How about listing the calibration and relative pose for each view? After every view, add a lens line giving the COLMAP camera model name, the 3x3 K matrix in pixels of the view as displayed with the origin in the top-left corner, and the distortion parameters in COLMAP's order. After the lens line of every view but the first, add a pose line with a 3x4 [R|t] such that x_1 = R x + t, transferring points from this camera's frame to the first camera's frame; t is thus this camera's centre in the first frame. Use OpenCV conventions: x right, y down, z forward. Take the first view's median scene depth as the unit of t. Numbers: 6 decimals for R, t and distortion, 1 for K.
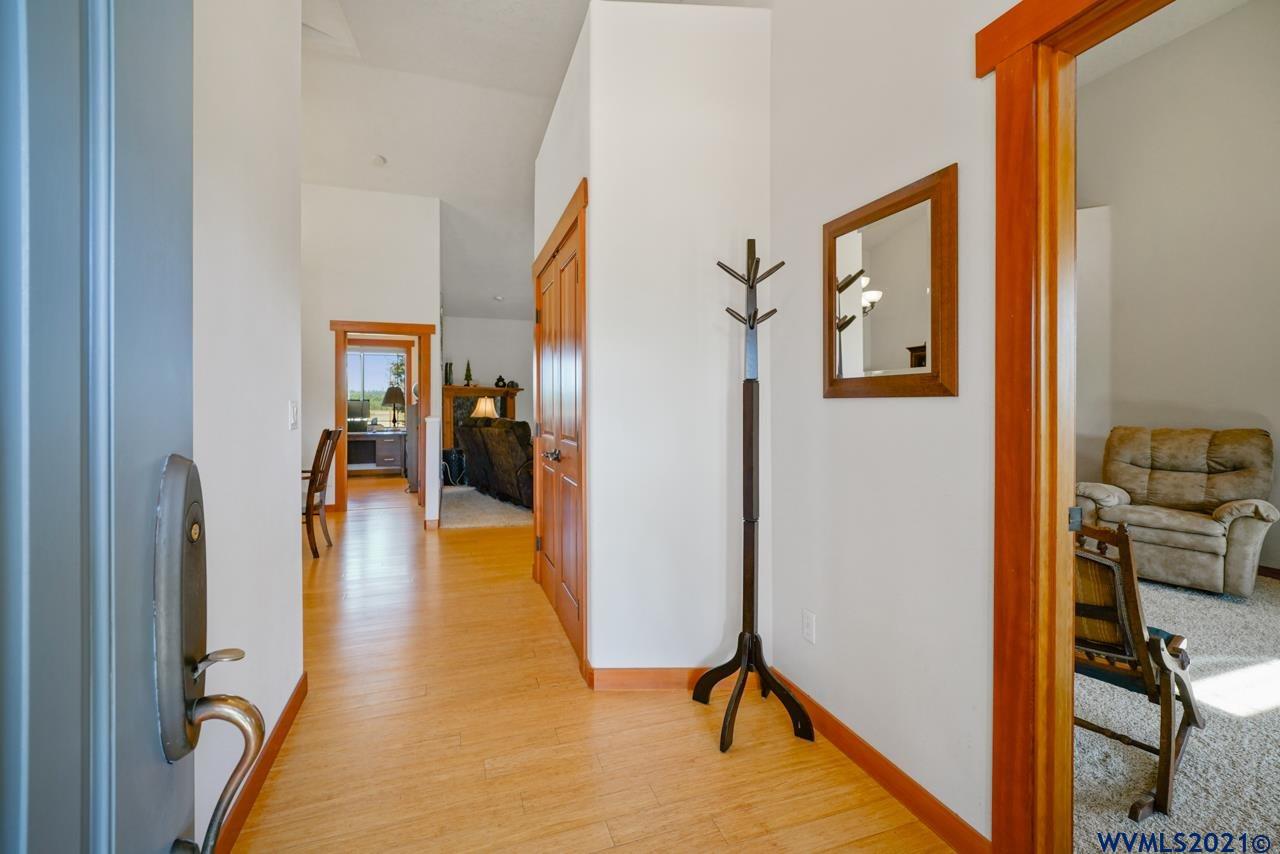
lens RADIAL K [[517.4, 0, 638.5], [0, 517.4, 416.6], [0, 0, 1]] dist [0.000104, -0.000009]
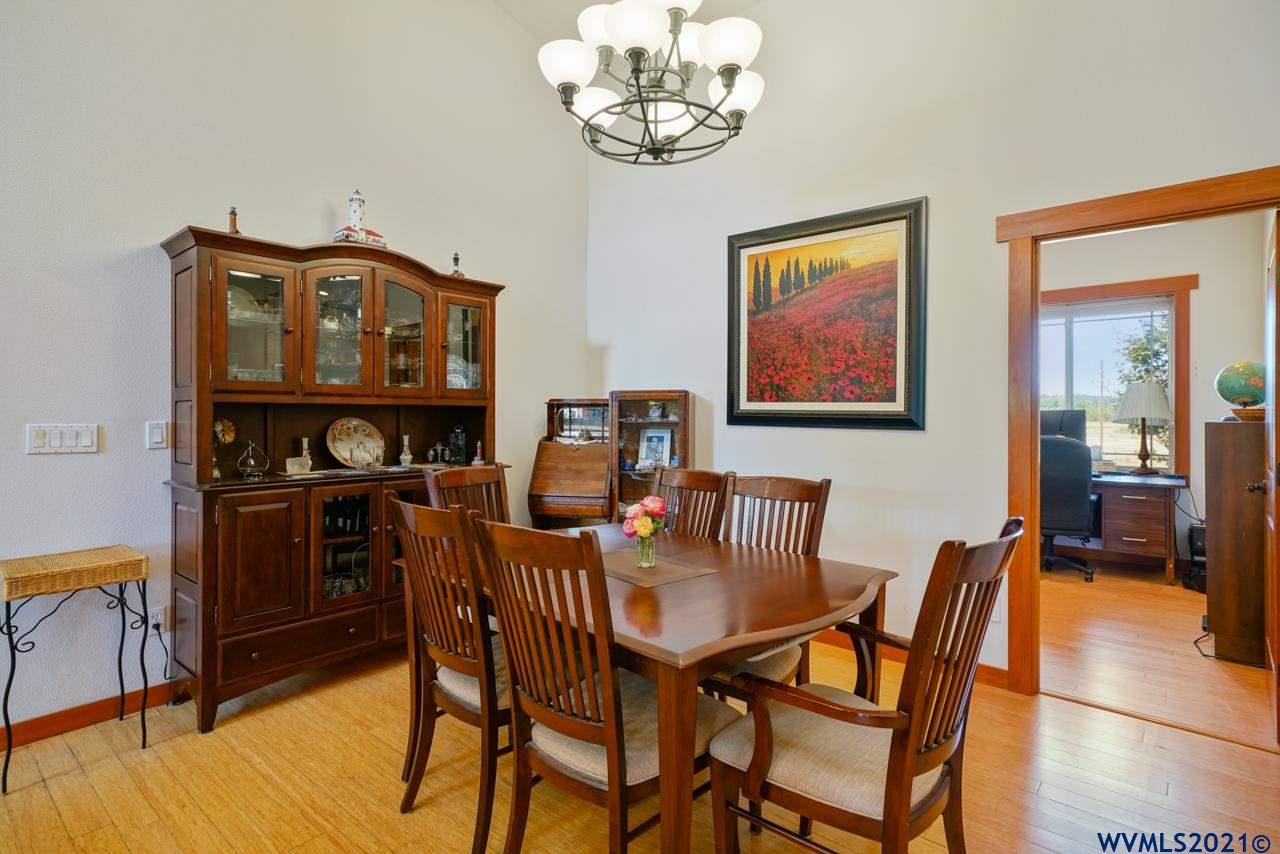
lens RADIAL K [[664.2, 0, 641.0], [0, 664.2, 424.2], [0, 0, 1]] dist [-0.027065, -0.000717]
pose [[0.485374, 0.001061, -0.874306, -0.180027], [-0.007182, 0.999970, -0.002774, -0.014756], [0.874277, 0.007626, 0.485368, 0.324082]]
